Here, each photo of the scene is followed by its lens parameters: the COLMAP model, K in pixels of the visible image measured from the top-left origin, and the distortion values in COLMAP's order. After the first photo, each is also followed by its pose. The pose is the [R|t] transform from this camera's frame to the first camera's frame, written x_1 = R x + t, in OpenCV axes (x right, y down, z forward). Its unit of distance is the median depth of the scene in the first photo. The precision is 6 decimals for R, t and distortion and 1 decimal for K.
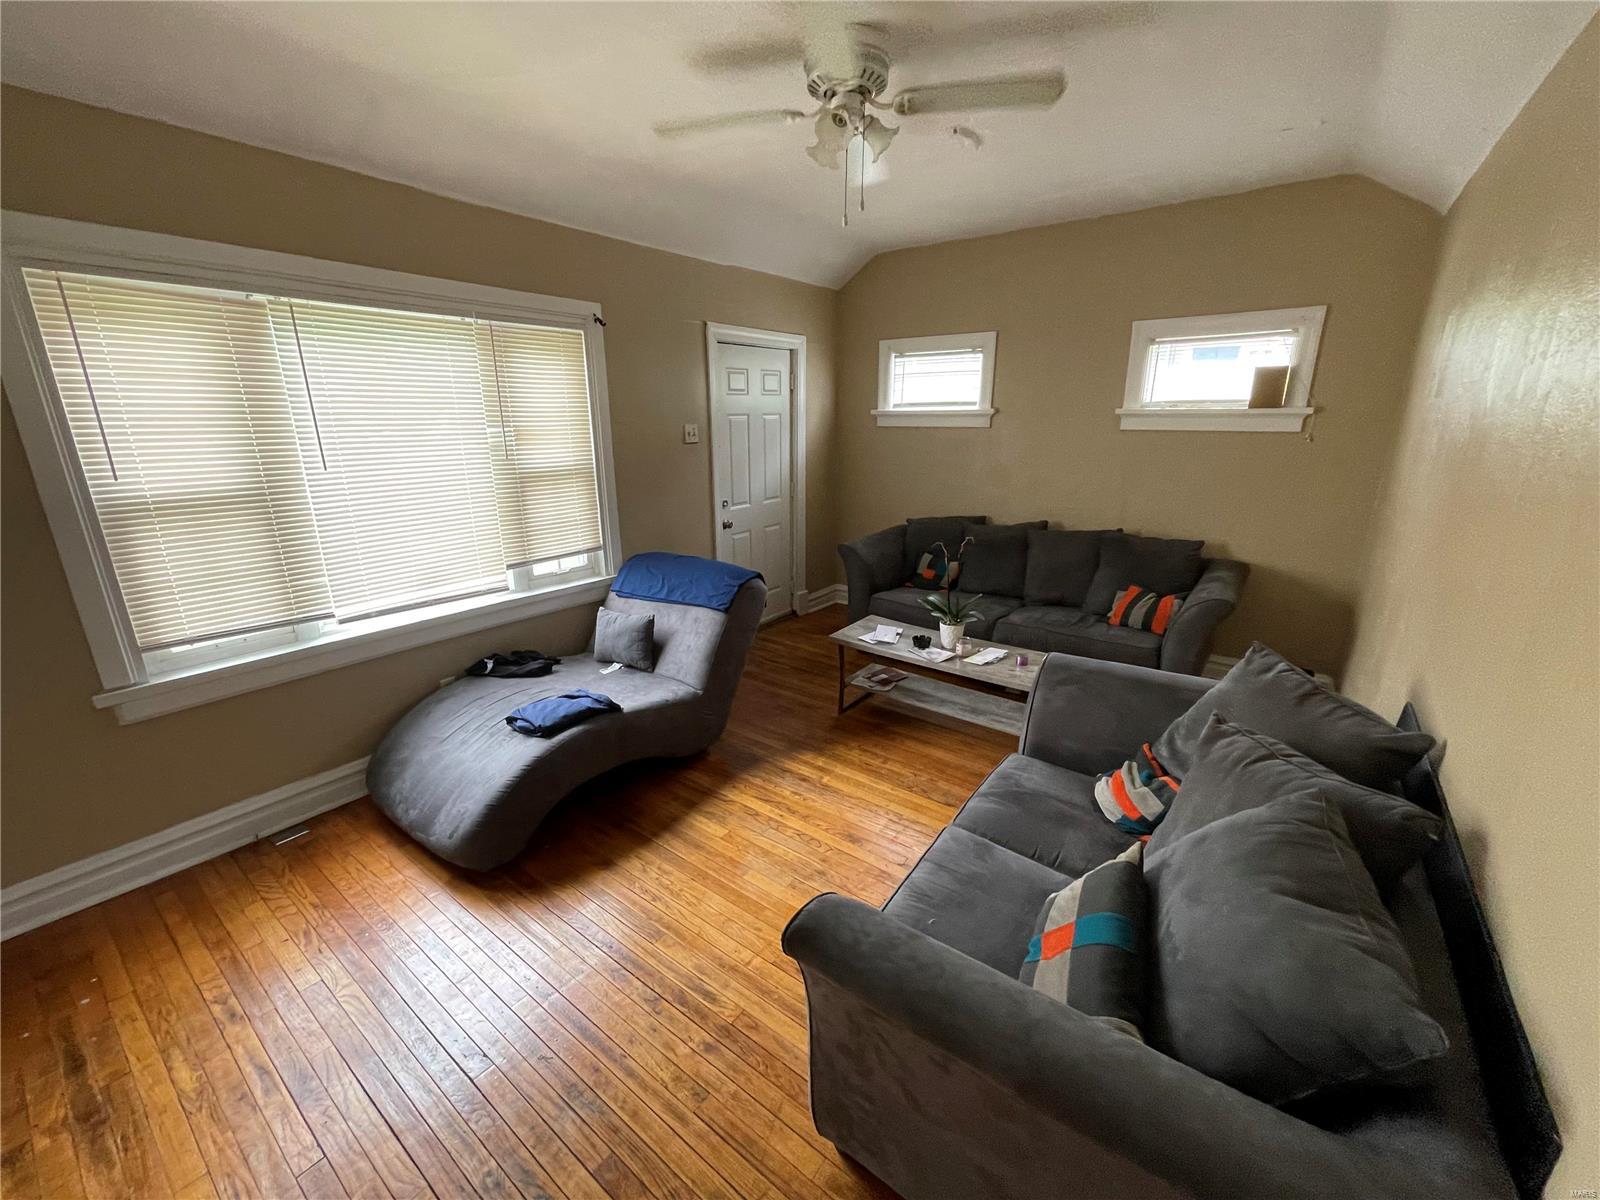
lens RADIAL K [[642.4, 0, 800.0], [0, 642.4, 600.0], [0, 0, 1]] dist [0.000017, -0.000002]
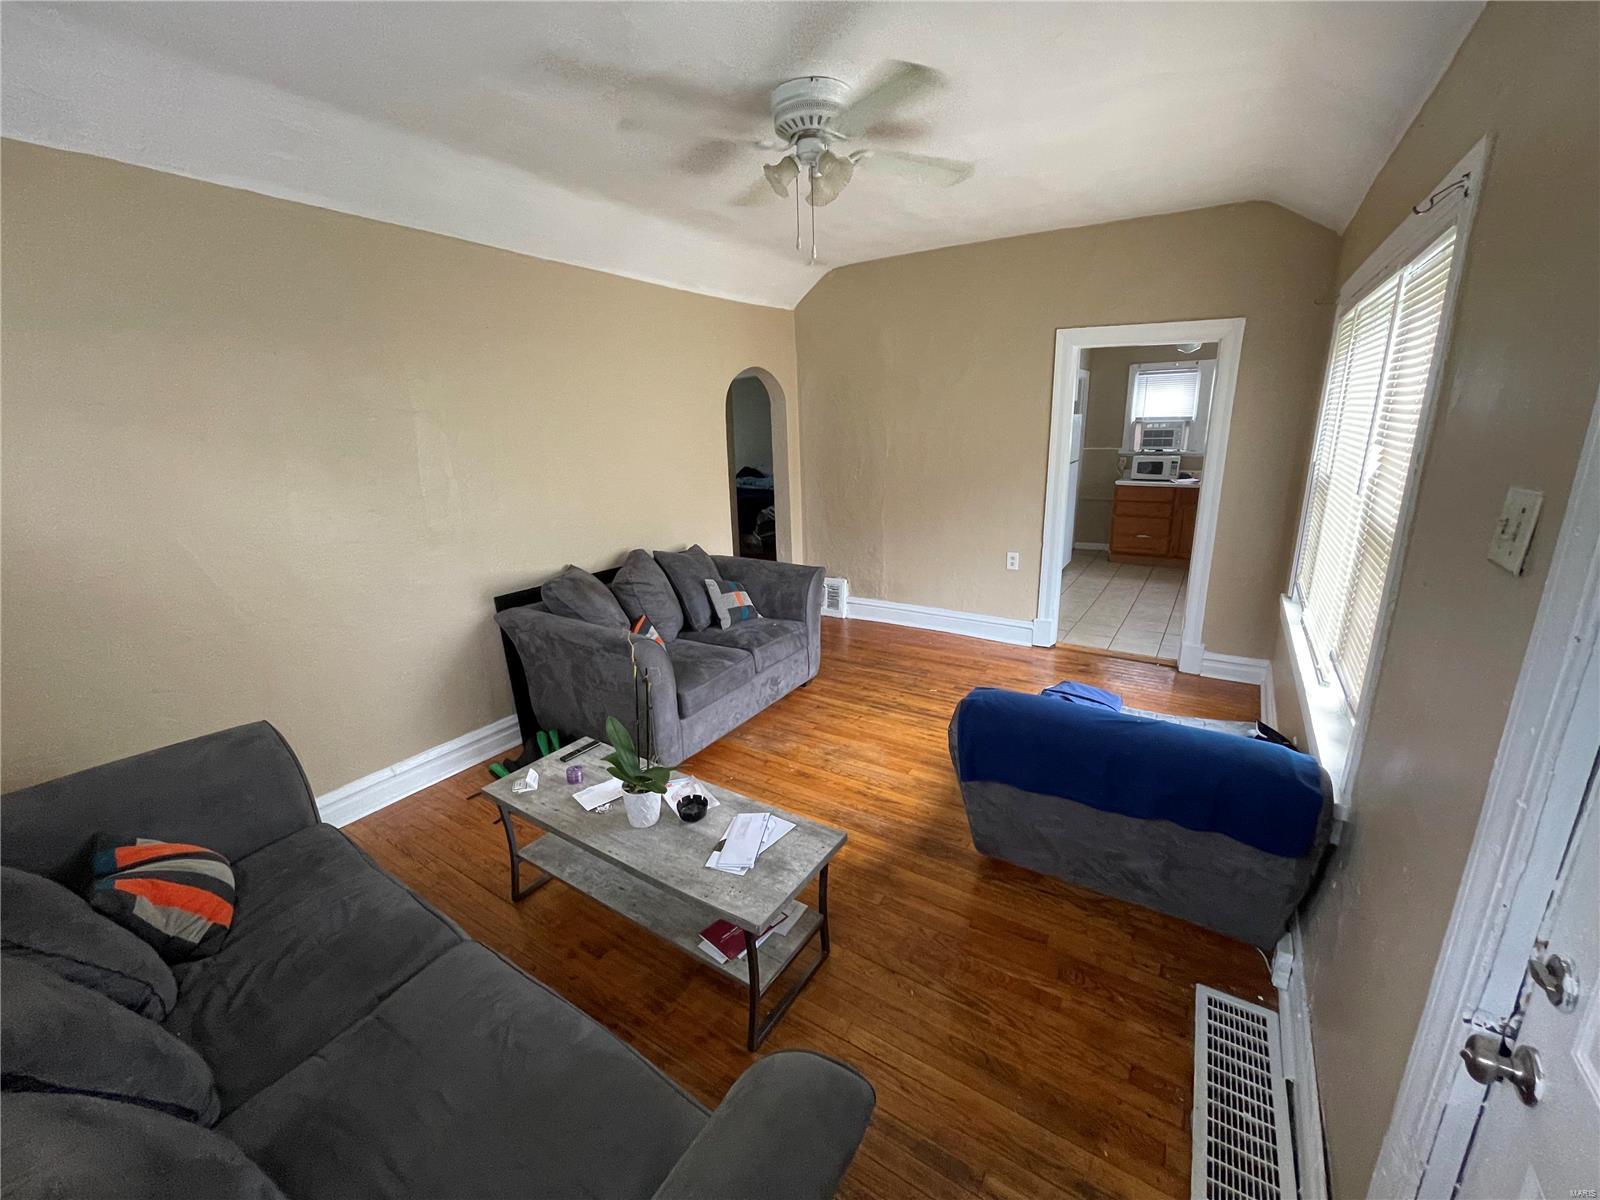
lens RADIAL K [[642.4, 0, 800.0], [0, 642.4, 600.0], [0, 0, 1]] dist [0.000017, -0.000002]
pose [[-0.997381, 0.049455, -0.052767, 0.135303], [0.014324, 0.850265, 0.526160, -0.538966], [0.070887, 0.524027, -0.848747, 1.795454]]
